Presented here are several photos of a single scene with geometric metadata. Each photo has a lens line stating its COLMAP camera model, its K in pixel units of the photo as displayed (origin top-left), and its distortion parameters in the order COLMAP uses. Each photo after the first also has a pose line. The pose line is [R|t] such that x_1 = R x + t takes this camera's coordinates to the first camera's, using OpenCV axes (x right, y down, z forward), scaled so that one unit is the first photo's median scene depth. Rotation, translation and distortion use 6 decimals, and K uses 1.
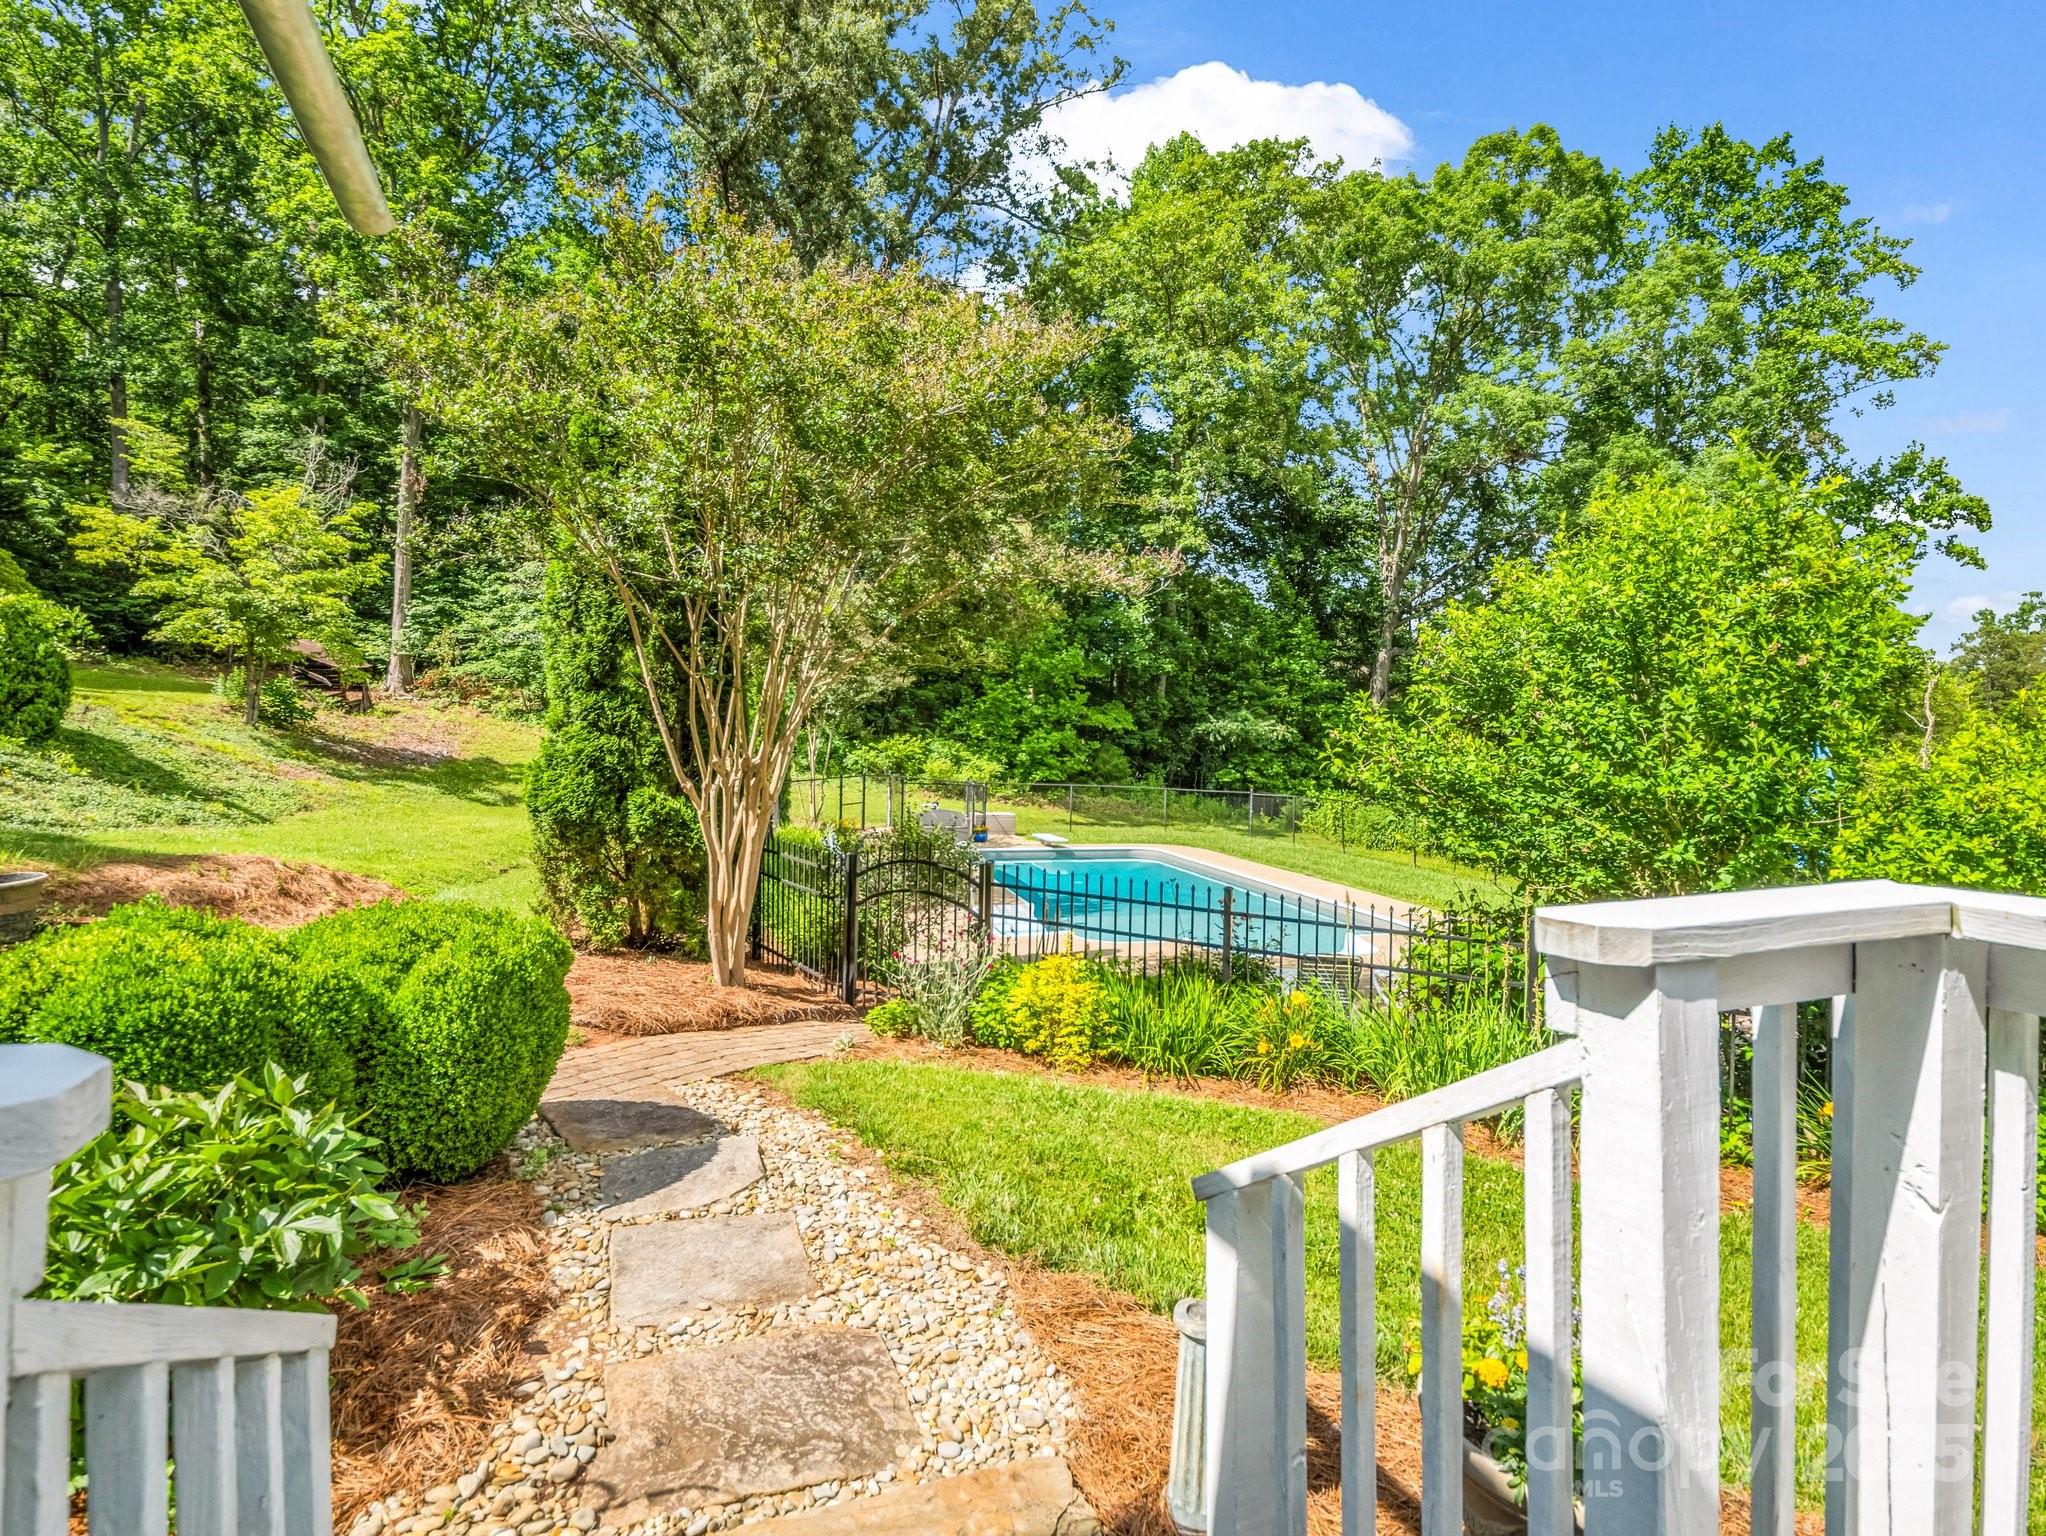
lens RADIAL K [[1004.6, 0, 1024.7], [0, 1004.6, 756.2], [0, 0, 1]] dist [-0.013622, -0.001094]
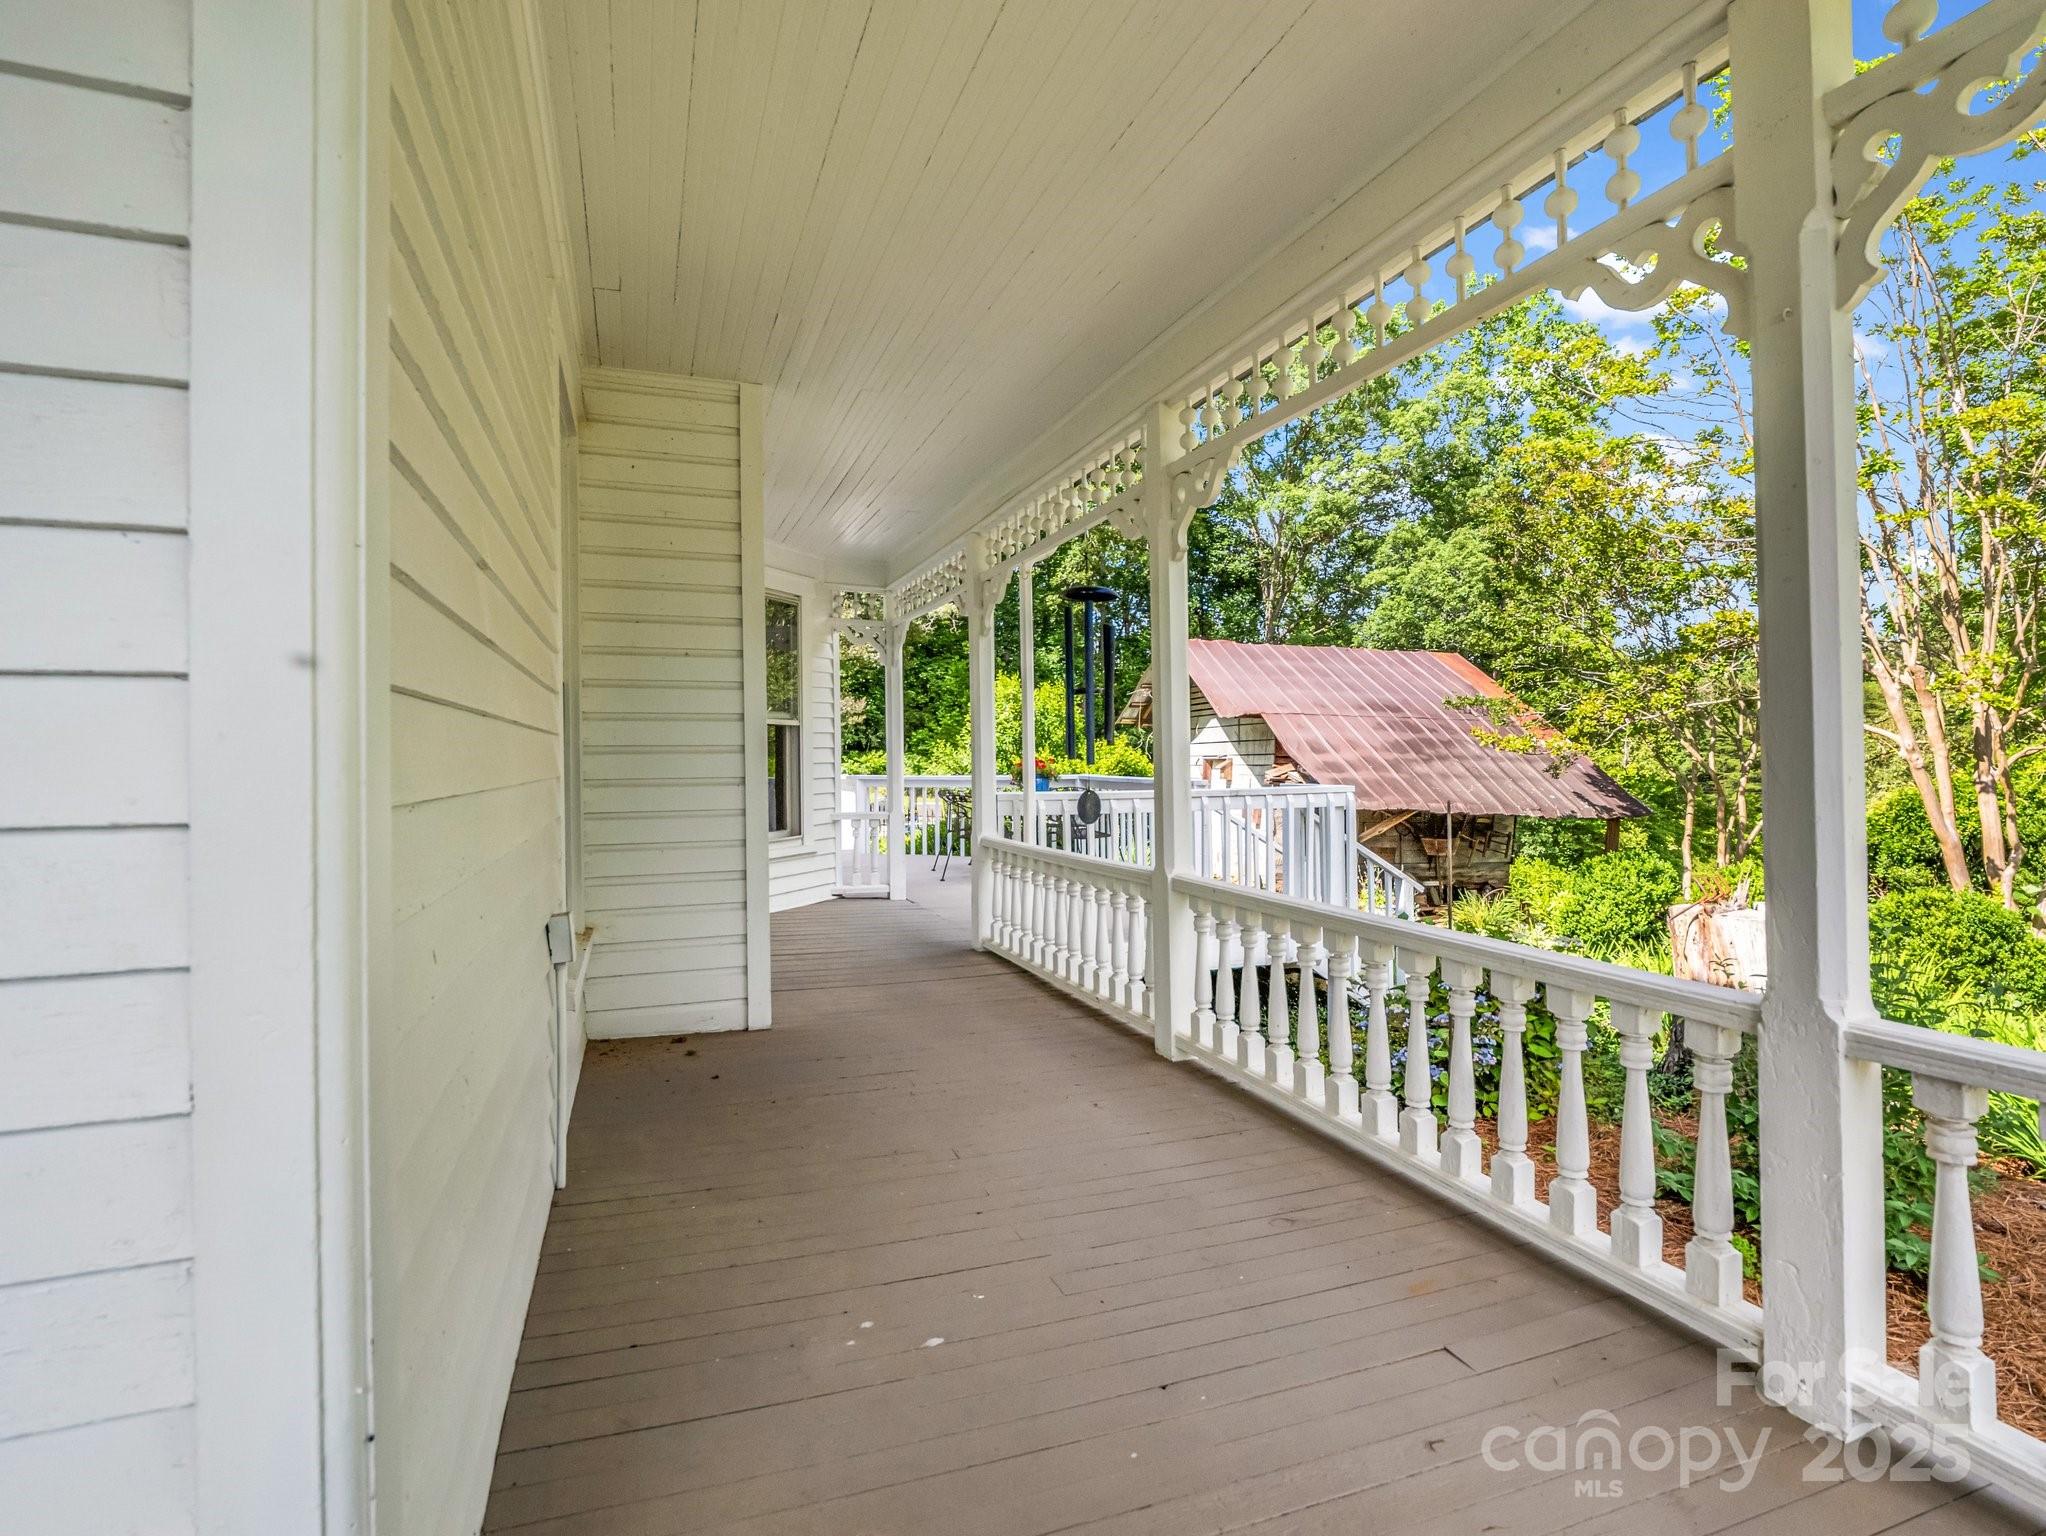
lens RADIAL K [[1004.6, 0, 1024.7], [0, 1004.6, 756.2], [0, 0, 1]] dist [-0.013622, -0.001094]
pose [[0.999028, -0.020963, -0.038782, 0.150450], [0.020550, 0.999728, -0.011029, 0.005658], [0.039002, 0.010222, 0.999187, -0.442834]]
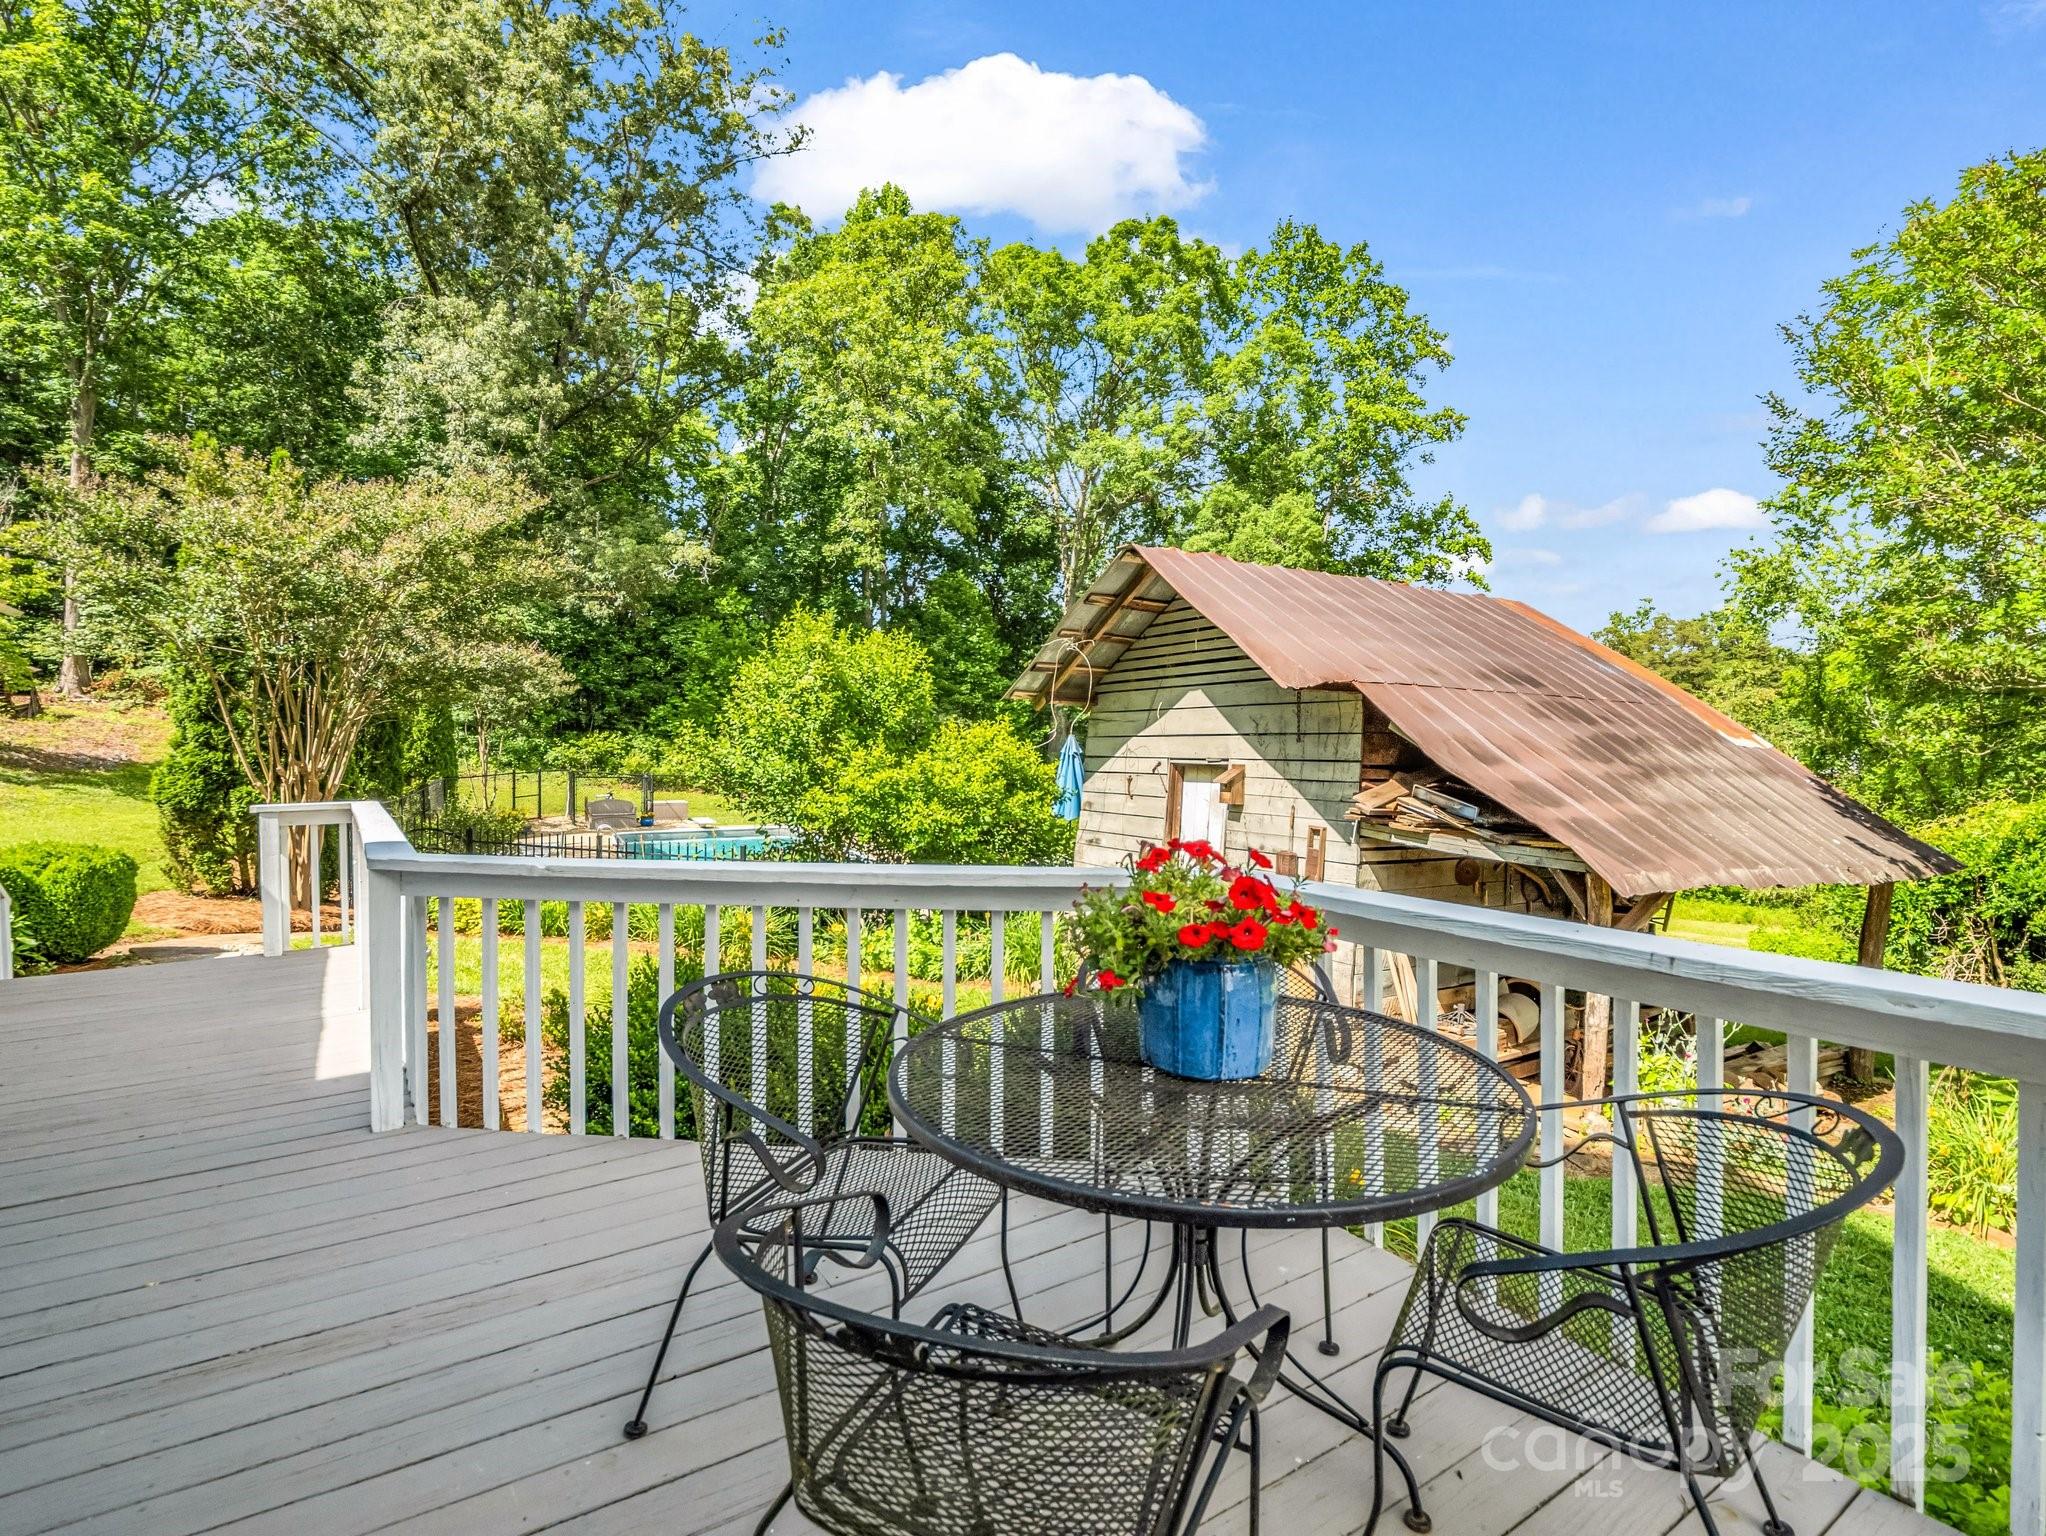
lens RADIAL K [[999.4, 0, 1033.8], [0, 999.4, 757.9], [0, 0, 1]] dist [-0.018118, -0.000866]
pose [[0.978111, -0.017908, 0.207313, 0.121920], [0.014839, 0.999756, 0.016351, -0.004435], [-0.207555, -0.012917, 0.978138, -0.178402]]
